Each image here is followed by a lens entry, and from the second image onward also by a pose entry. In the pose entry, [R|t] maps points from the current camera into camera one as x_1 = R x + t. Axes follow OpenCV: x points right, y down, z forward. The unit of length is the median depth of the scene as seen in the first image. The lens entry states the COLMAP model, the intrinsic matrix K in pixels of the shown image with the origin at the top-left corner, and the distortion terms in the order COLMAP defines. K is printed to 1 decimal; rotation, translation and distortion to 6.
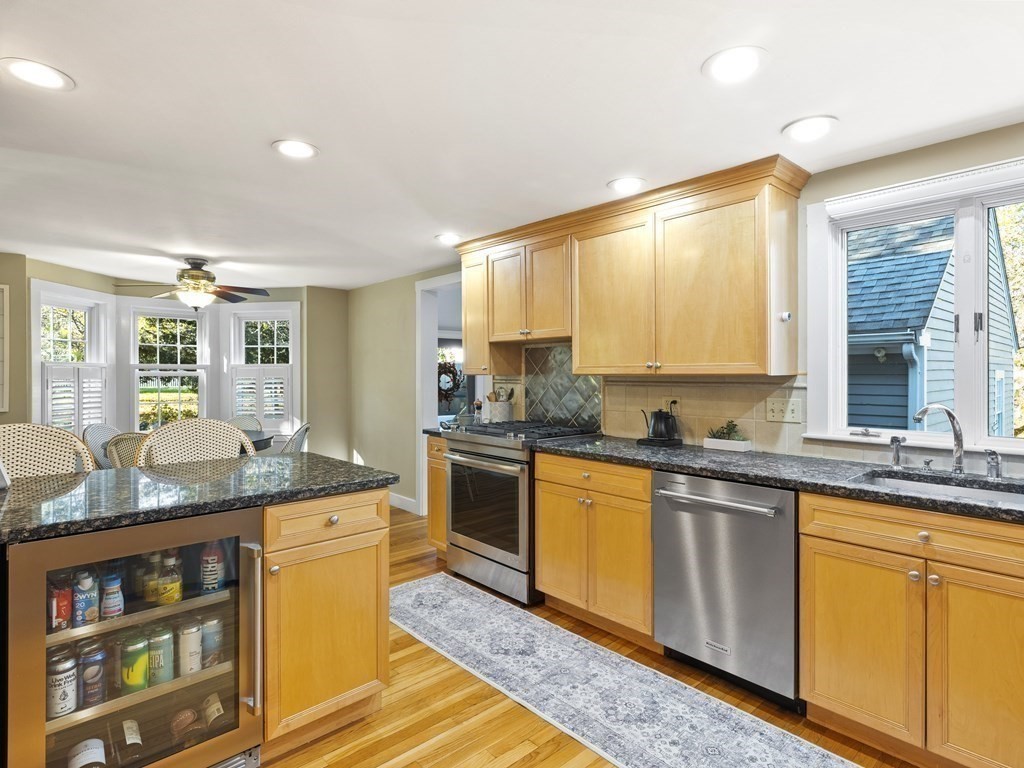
lens RADIAL K [[552.8, 0, 511.9], [0, 552.8, 377.2], [0, 0, 1]] dist [0.004565, -0.000676]
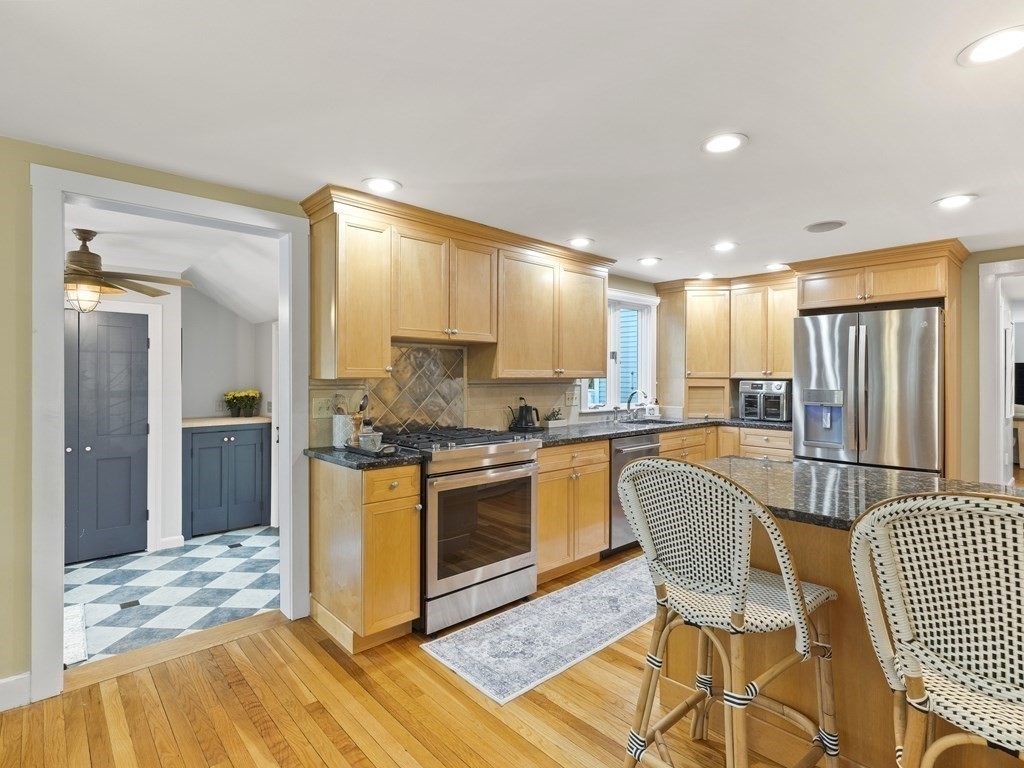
lens RADIAL K [[520.1, 0, 520.7], [0, 520.1, 378.1], [0, 0, 1]] dist [-0.002305, 0.000586]
pose [[-0.018963, -0.000683, 0.999820, -1.027914], [0.005346, 0.999985, 0.000785, -0.005416], [-0.999806, 0.005360, -0.018959, 1.099412]]
